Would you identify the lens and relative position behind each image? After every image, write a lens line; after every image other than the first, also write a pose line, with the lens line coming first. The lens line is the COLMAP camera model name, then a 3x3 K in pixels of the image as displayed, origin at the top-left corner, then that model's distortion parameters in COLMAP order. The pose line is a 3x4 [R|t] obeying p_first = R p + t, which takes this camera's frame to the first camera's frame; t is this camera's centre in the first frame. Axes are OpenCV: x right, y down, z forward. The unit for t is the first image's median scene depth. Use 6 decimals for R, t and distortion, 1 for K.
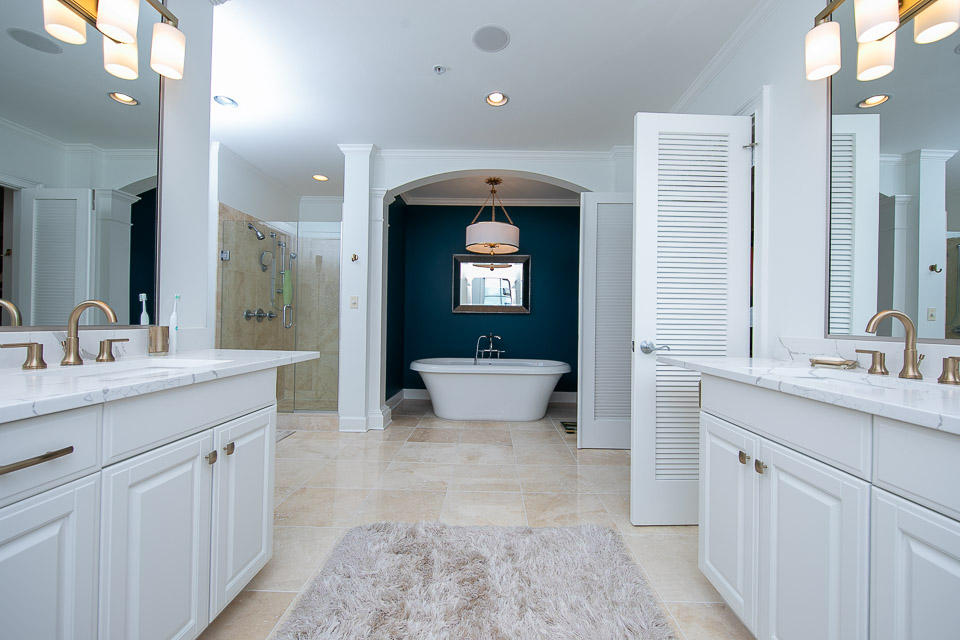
lens RADIAL K [[391.1, 0, 487.1], [0, 391.1, 317.7], [0, 0, 1]] dist [-0.000107, -0.000362]
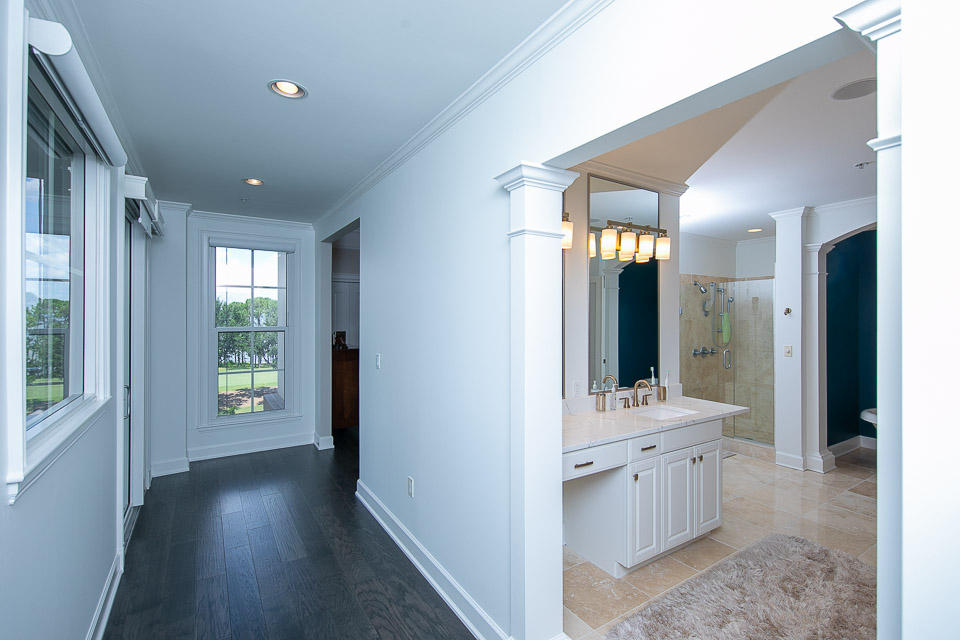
lens RADIAL K [[435.4, 0, 485.3], [0, 435.4, 316.5], [0, 0, 1]] dist [0.015390, -0.000315]
pose [[0.560885, -0.017431, -0.827710, 0.210105], [0.014683, 0.999831, -0.011106, -0.134463], [0.827763, -0.005924, 0.561046, -0.410868]]
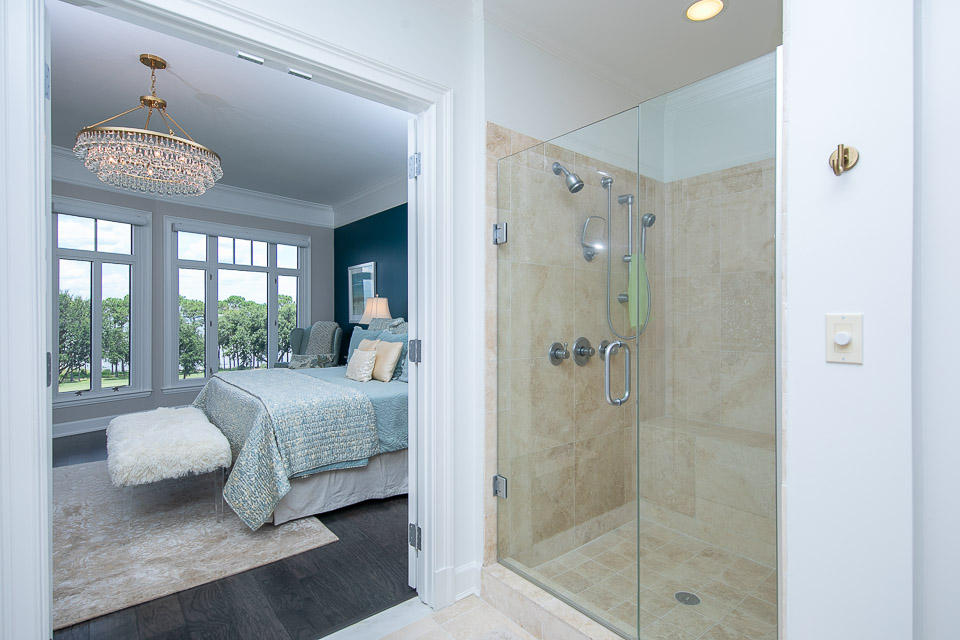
lens RADIAL K [[464.7, 0, 509.4], [0, 464.7, 313.0], [0, 0, 1]] dist [0.075922, 0.000076]
pose [[0.681486, -0.019431, -0.731573, -0.257092], [0.016972, 0.999798, -0.010745, -0.057622], [0.731634, -0.005094, 0.681678, 0.633725]]
